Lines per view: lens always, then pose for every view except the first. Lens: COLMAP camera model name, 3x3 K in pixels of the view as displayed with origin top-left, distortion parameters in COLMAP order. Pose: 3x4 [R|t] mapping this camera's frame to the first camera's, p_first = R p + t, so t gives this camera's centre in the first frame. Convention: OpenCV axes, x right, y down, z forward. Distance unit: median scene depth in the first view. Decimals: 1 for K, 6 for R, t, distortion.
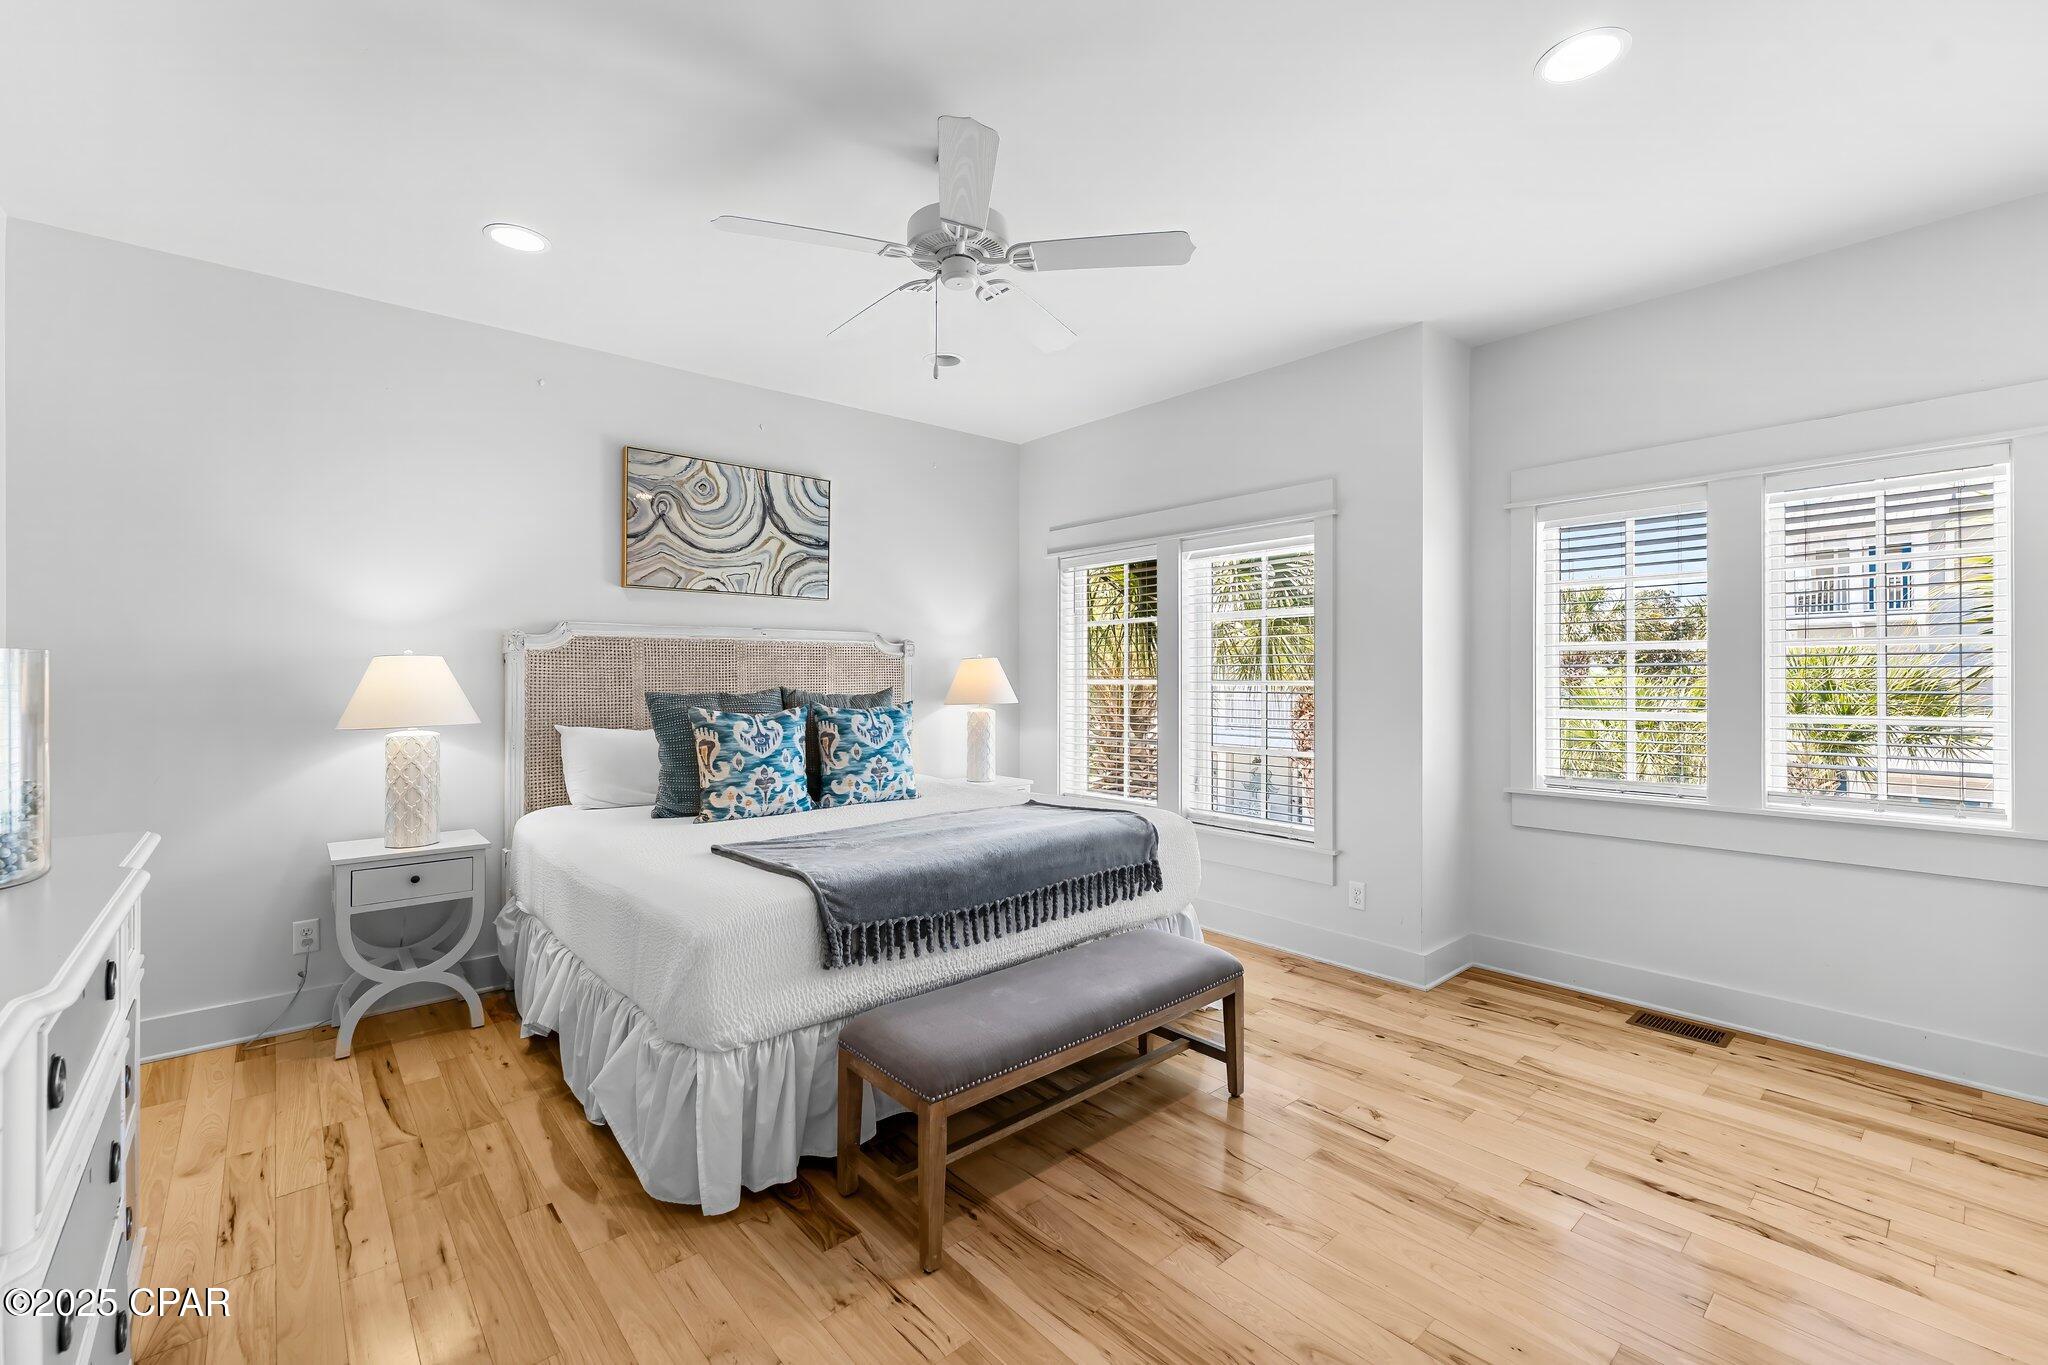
lens RADIAL K [[857.8, 0, 1017.9], [0, 857.8, 679.3], [0, 0, 1]] dist [0.000885, 0.000137]
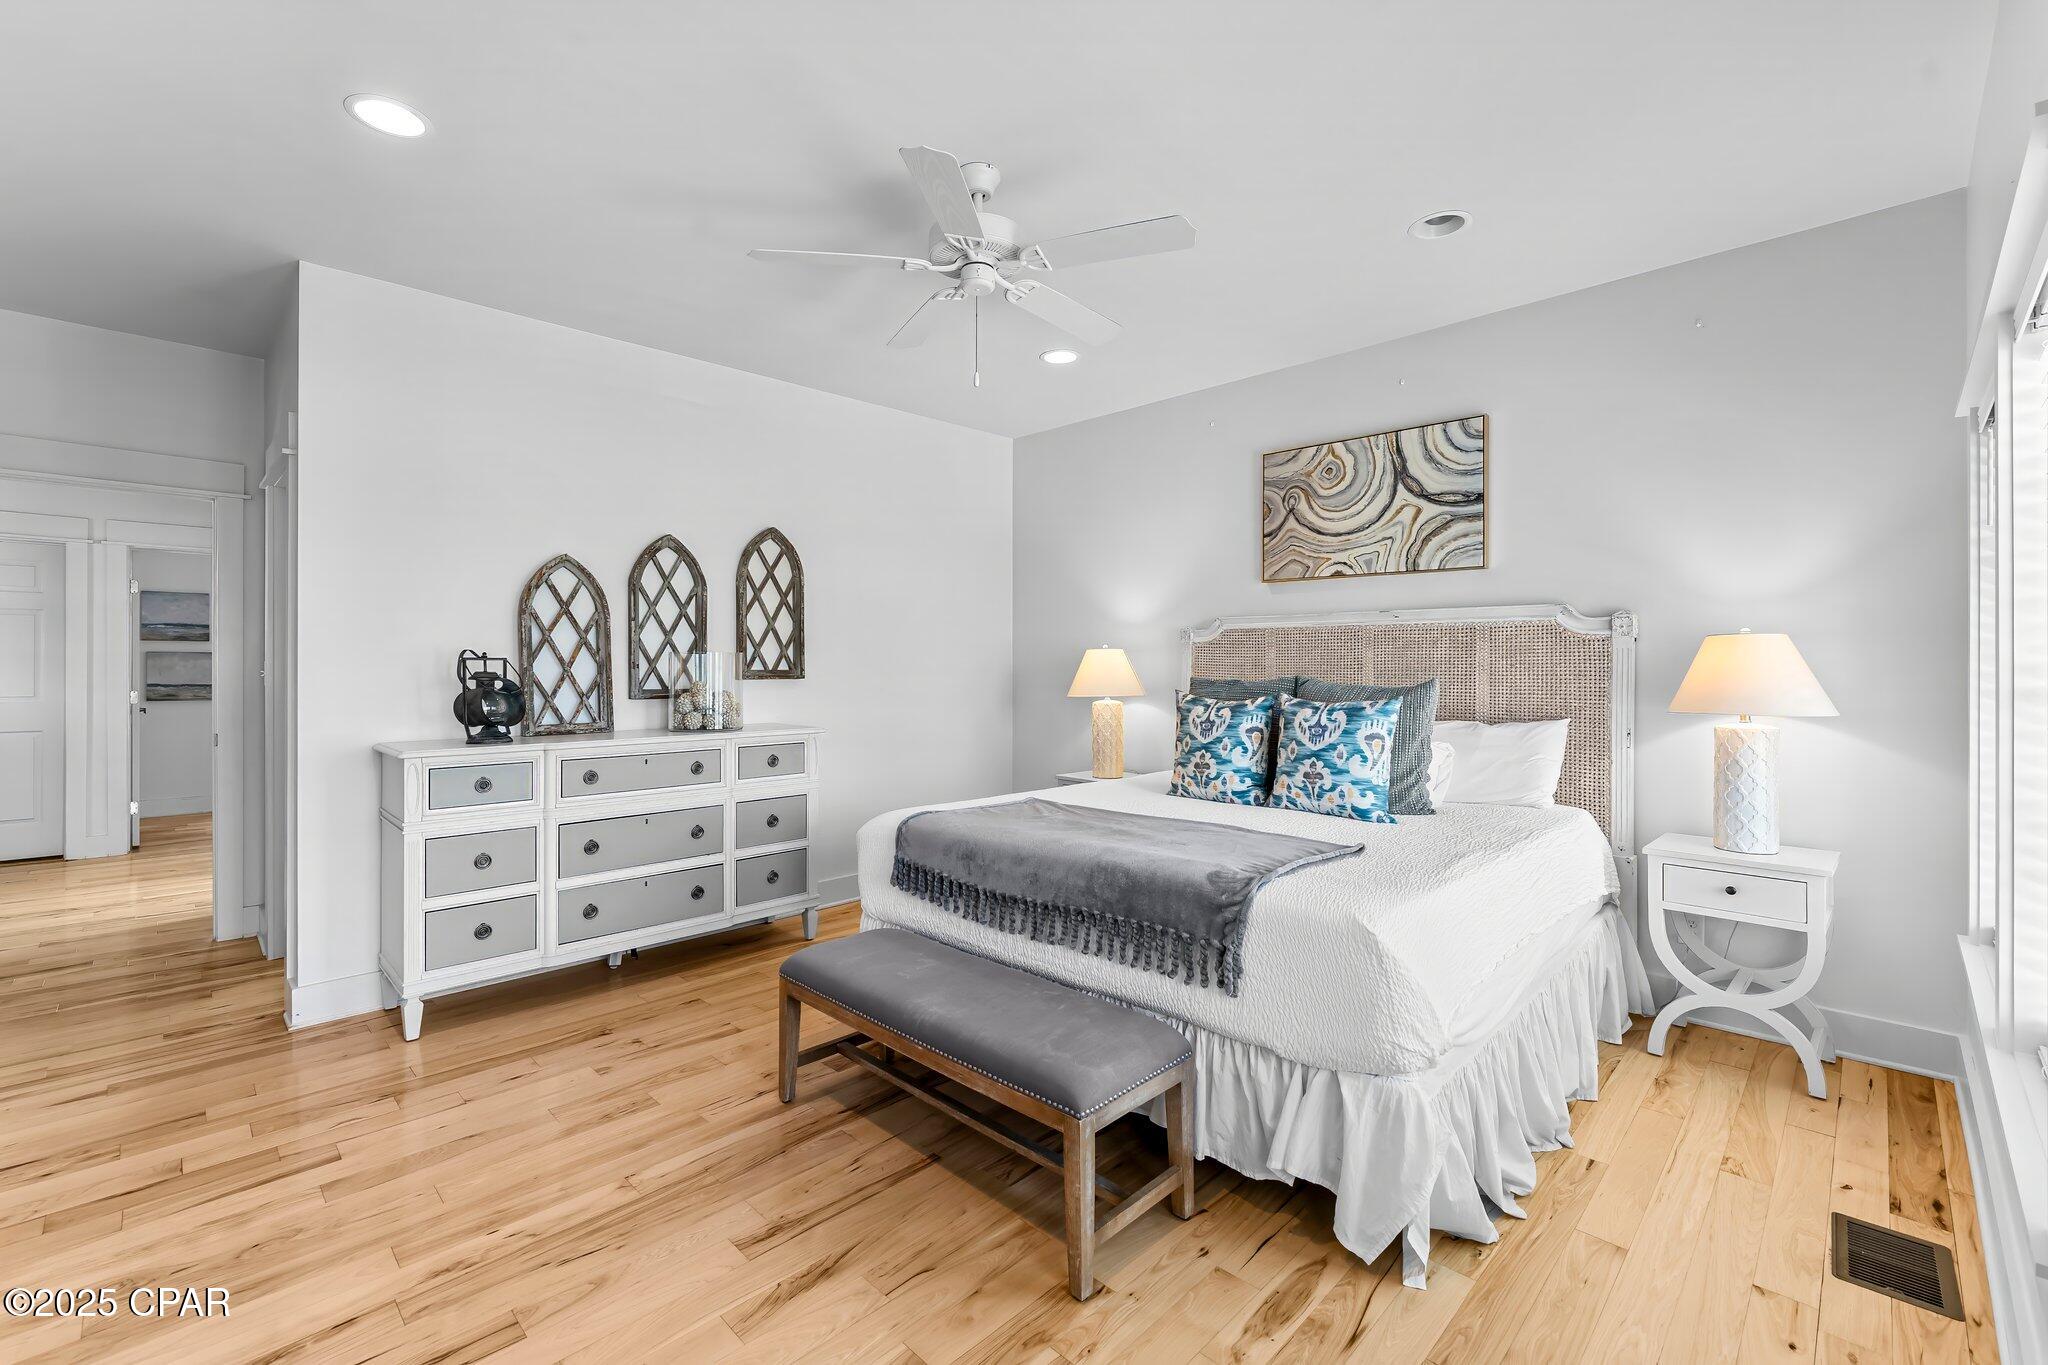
lens RADIAL K [[857.8, 0, 1027.6], [0, 857.8, 662.2], [0, 0, 1]] dist [0.000885, 0.000137]
pose [[0.083988, 0.002337, -0.996464, 0.611143], [-0.006797, 0.999975, 0.001772, -0.004991], [0.996444, 0.006624, 0.084002, 0.603099]]
